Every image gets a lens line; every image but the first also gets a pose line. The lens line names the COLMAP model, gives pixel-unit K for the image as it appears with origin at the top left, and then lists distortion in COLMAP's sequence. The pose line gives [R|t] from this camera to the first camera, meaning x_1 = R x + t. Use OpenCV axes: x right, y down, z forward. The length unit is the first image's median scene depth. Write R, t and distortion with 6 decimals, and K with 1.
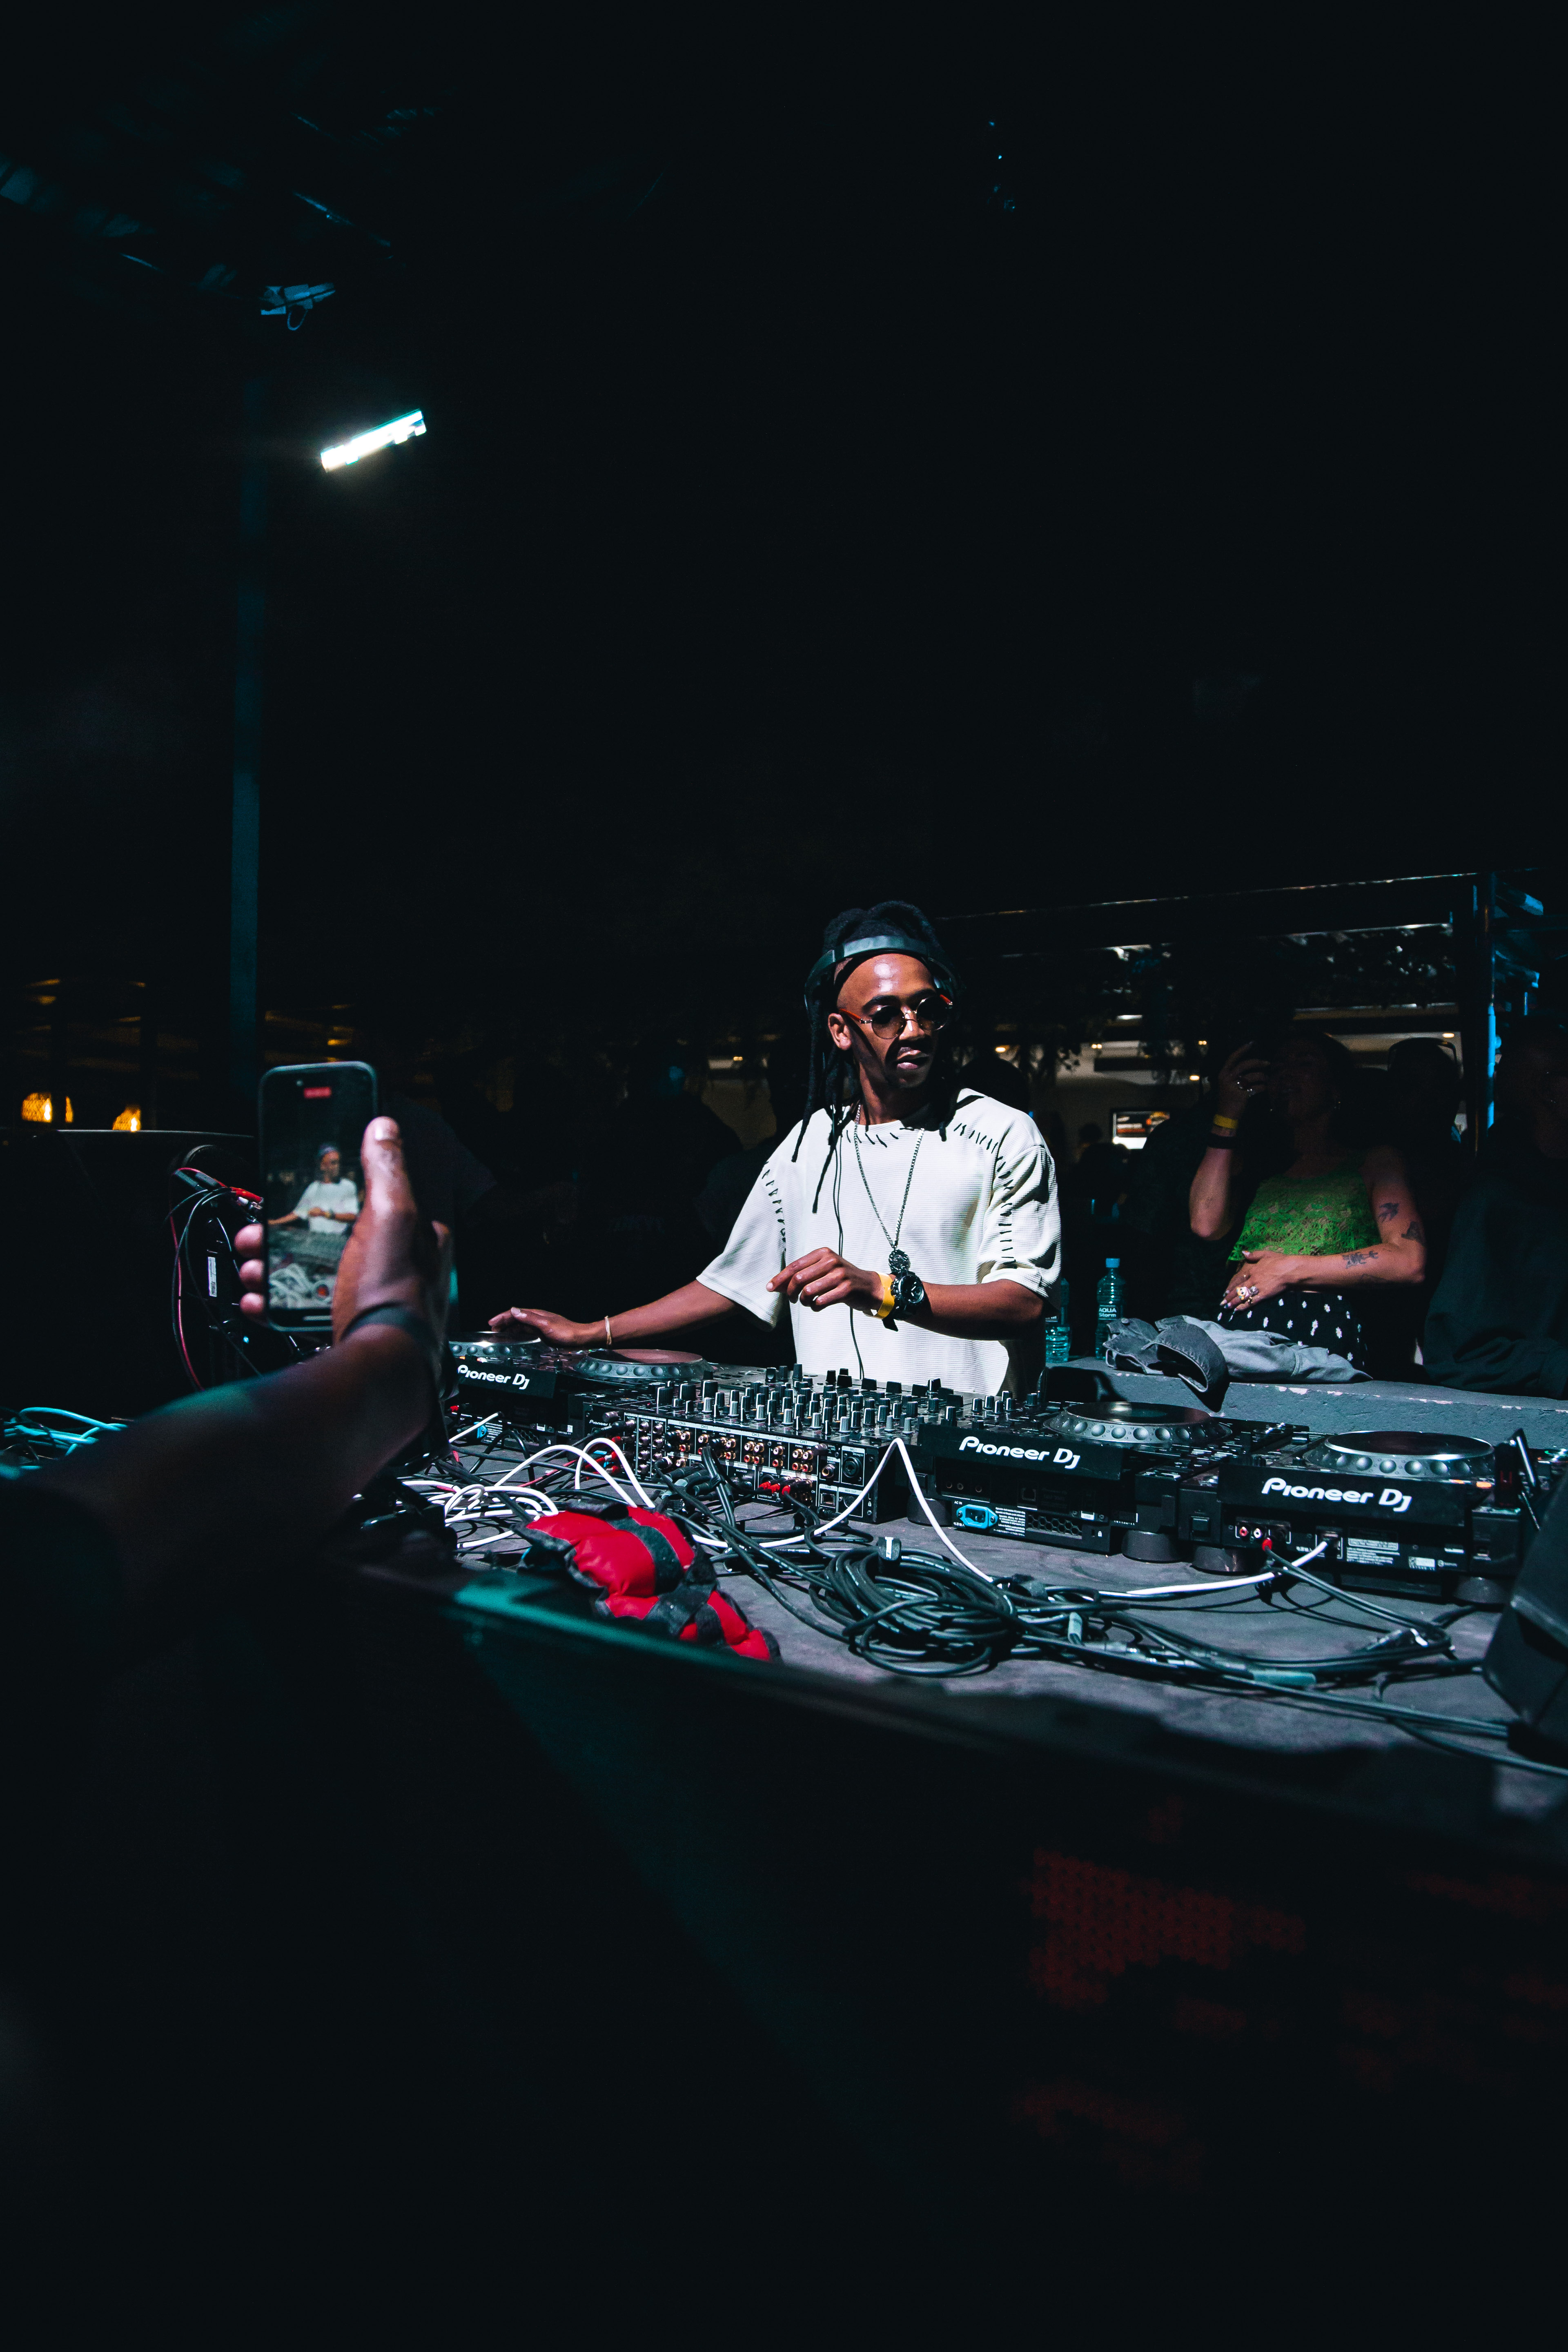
lens RADIAL K [[1551.5, 0, 784.0], [0, 1551.5, 1176.0], [0, 0, 1]] dist [-0.118141, 0.057627]
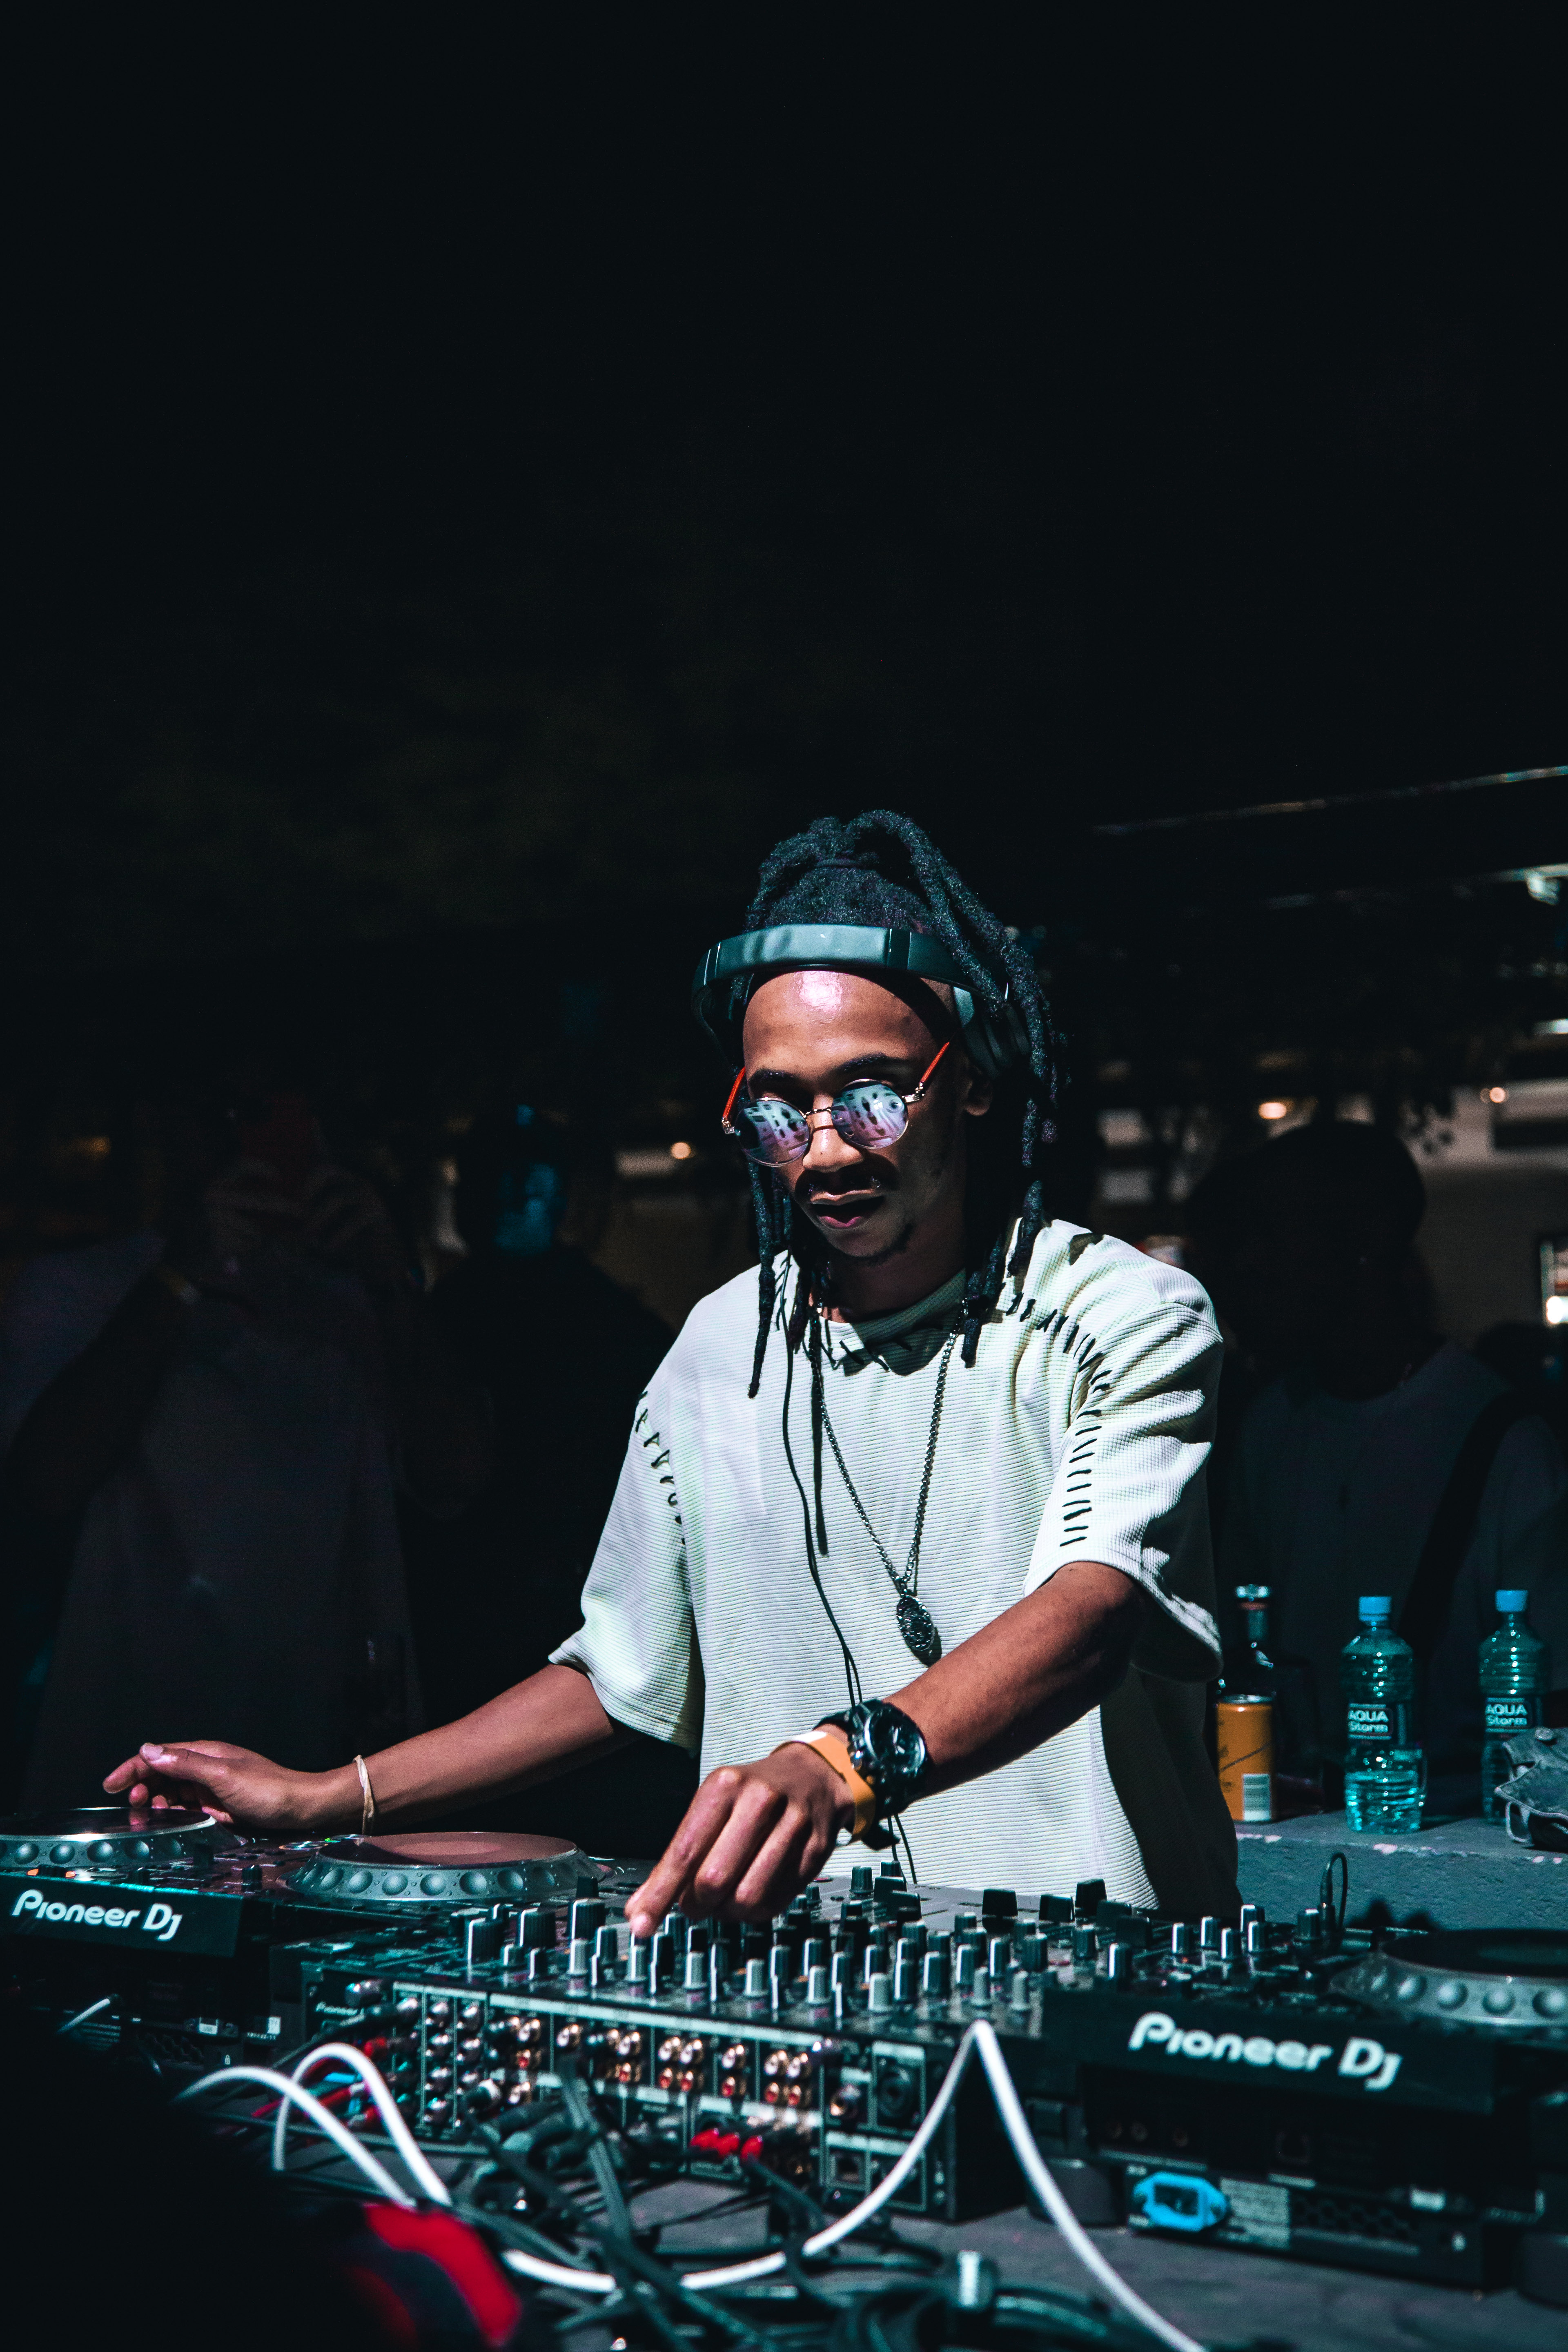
lens RADIAL K [[3497.6, 0, 784.0], [0, 3497.6, 1176.0], [0, 0, 1]] dist [0.181307, 0.000461]
pose [[0.999479, -0.032211, -0.002253, 0.021384], [0.031989, 0.997264, -0.066637, -0.008881], [0.004393, 0.066531, 0.997775, -0.041791]]
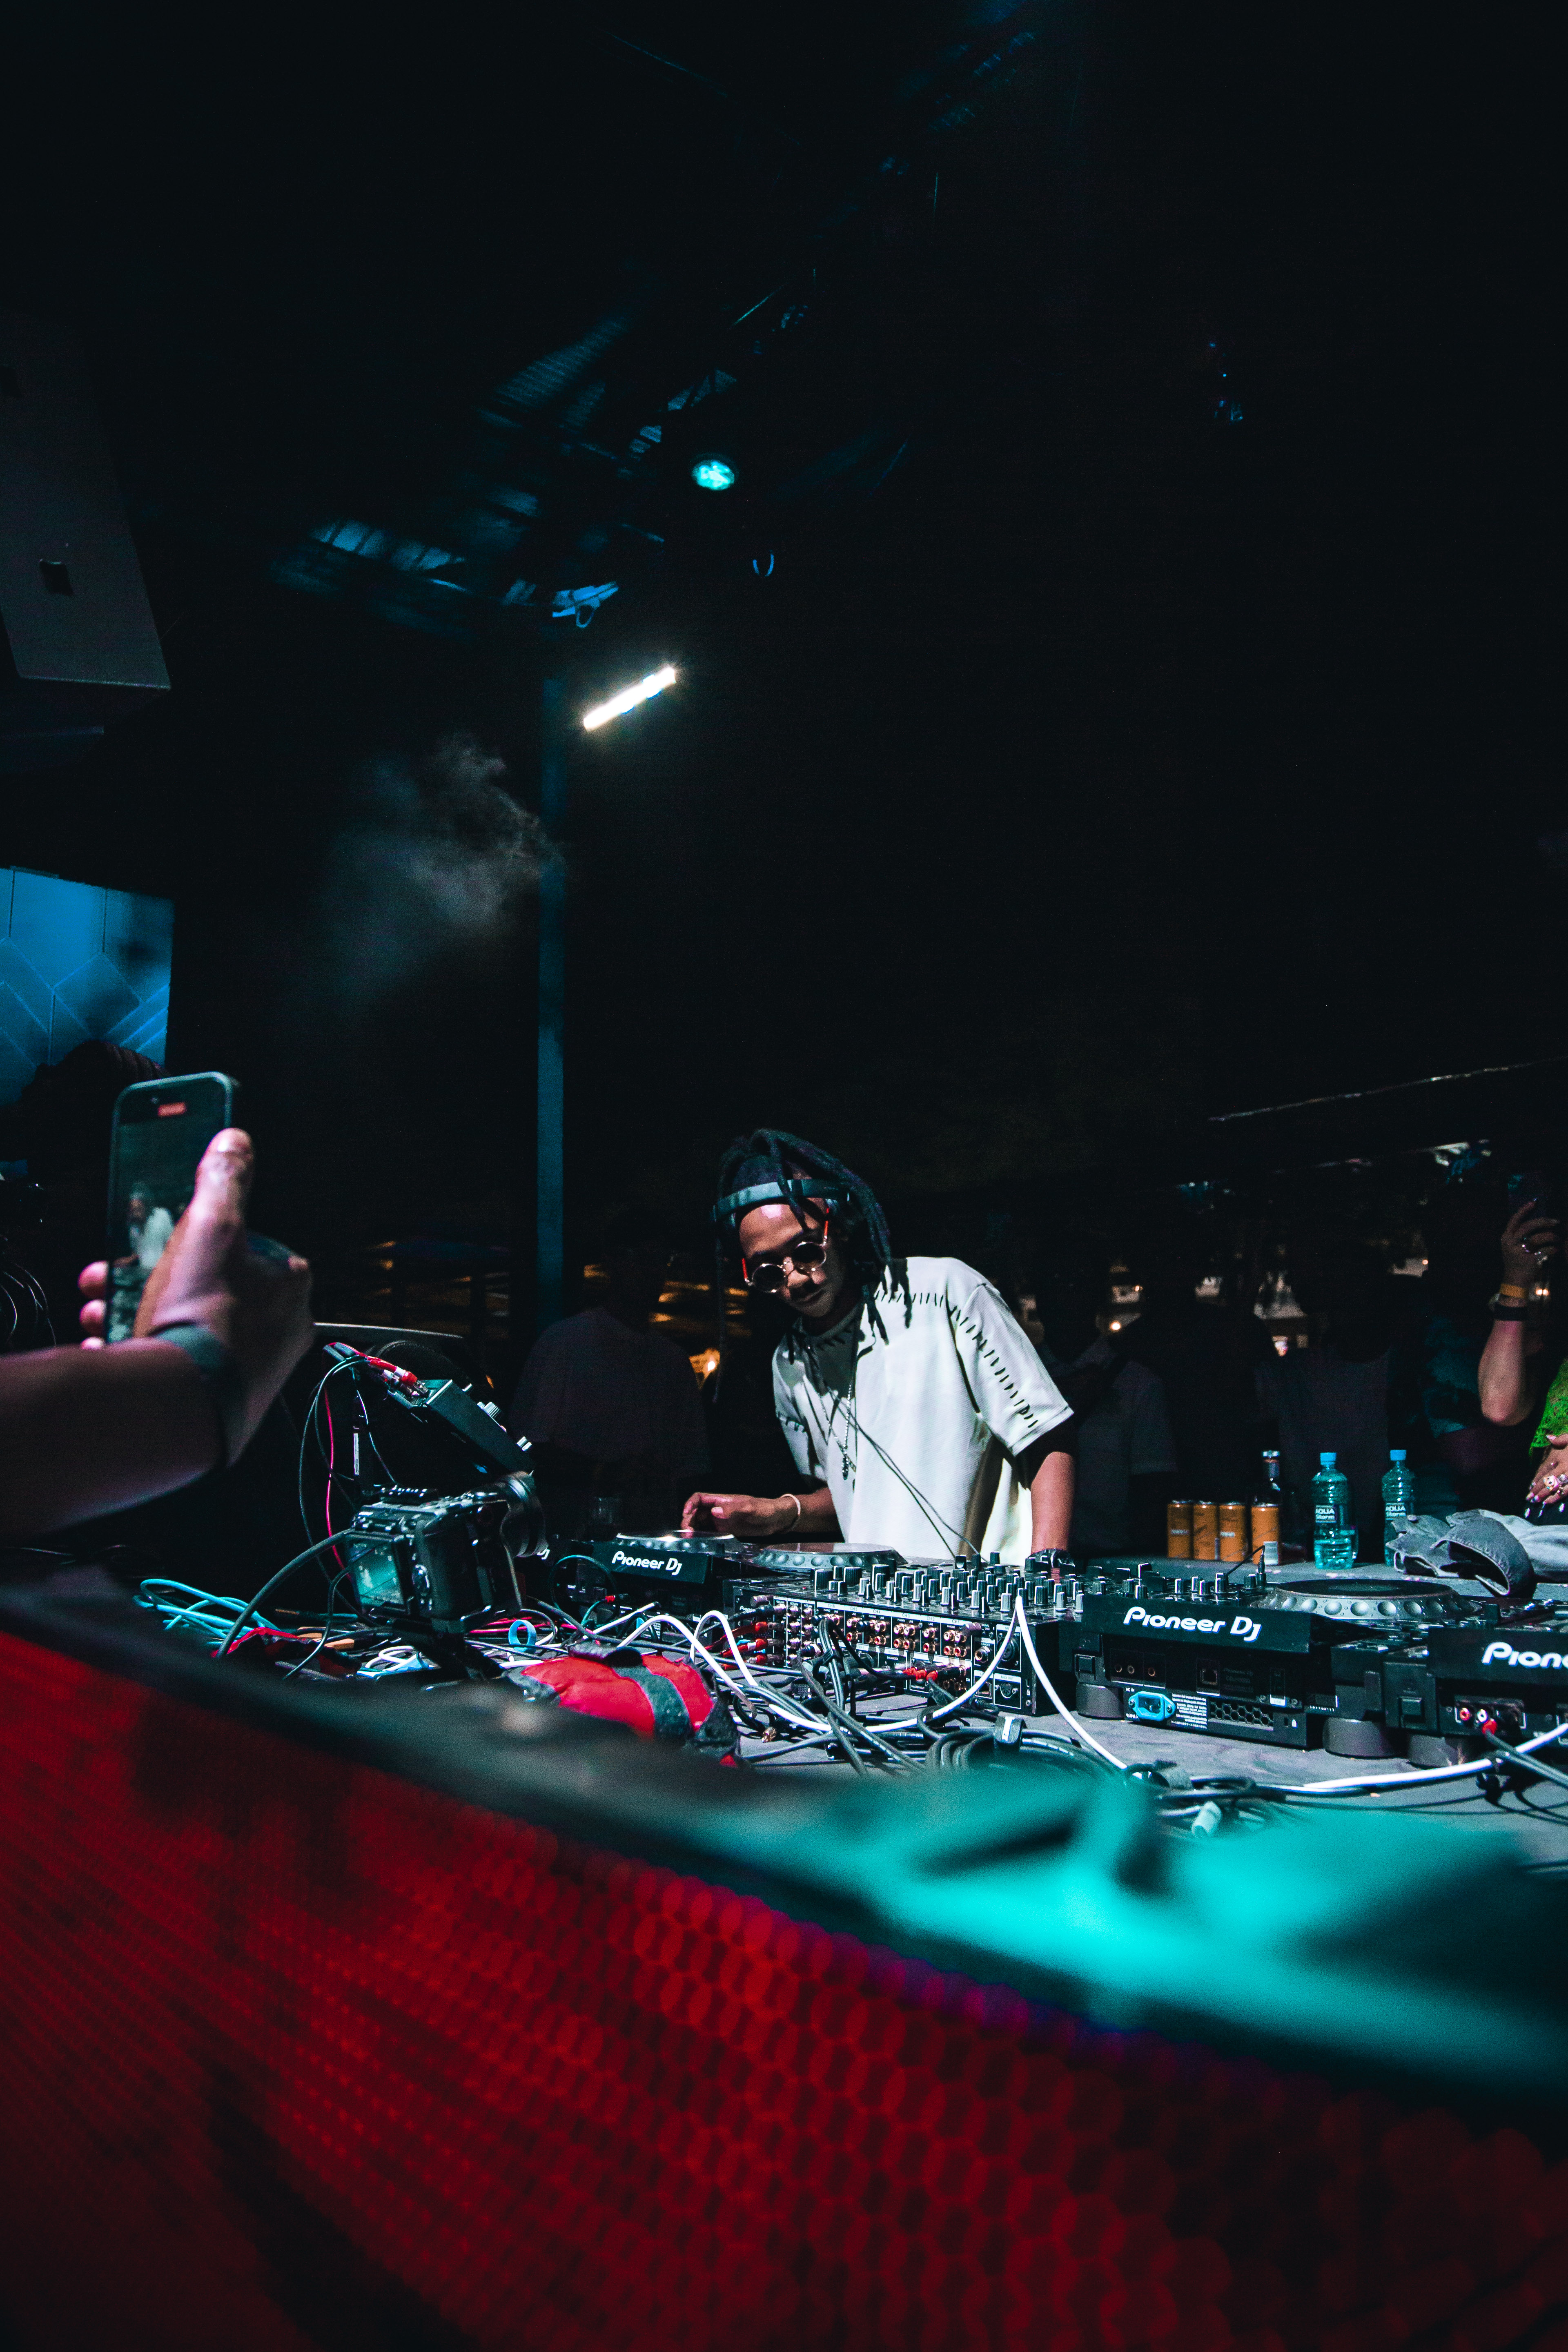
lens RADIAL K [[1551.5, 0, 784.0], [0, 1551.5, 1176.0], [0, 0, 1]] dist [-0.118141, 0.057627]
pose [[0.977789, -0.055922, -0.201994, 0.105592], [0.023078, 0.986615, -0.161429, 0.061592], [0.208318, 0.153182, 0.965991, 0.108364]]
